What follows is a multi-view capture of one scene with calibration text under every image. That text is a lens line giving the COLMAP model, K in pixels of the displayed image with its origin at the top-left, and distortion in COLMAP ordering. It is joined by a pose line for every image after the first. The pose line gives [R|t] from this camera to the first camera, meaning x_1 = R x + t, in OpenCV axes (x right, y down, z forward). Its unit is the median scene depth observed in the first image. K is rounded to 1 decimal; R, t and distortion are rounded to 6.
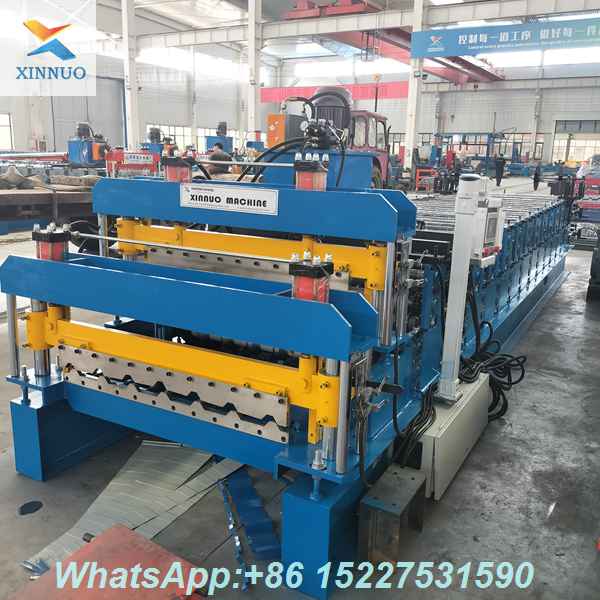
lens RADIAL K [[624.8, 0, 300.0], [0, 624.8, 300.0], [0, 0, 1]] dist [0.013802, -0.002092]
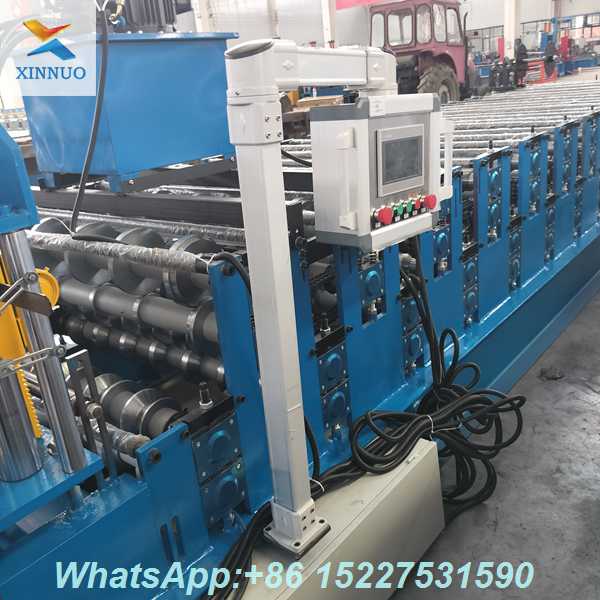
lens RADIAL K [[603.5, 0, 300.0], [0, 603.5, 300.0], [0, 0, 1]] dist [-0.011525, -0.013032]
pose [[0.974164, -0.050196, -0.220194, 0.245728], [0.078608, 0.989384, 0.122230, -0.055092], [0.211721, -0.136381, 0.967768, 0.407292]]
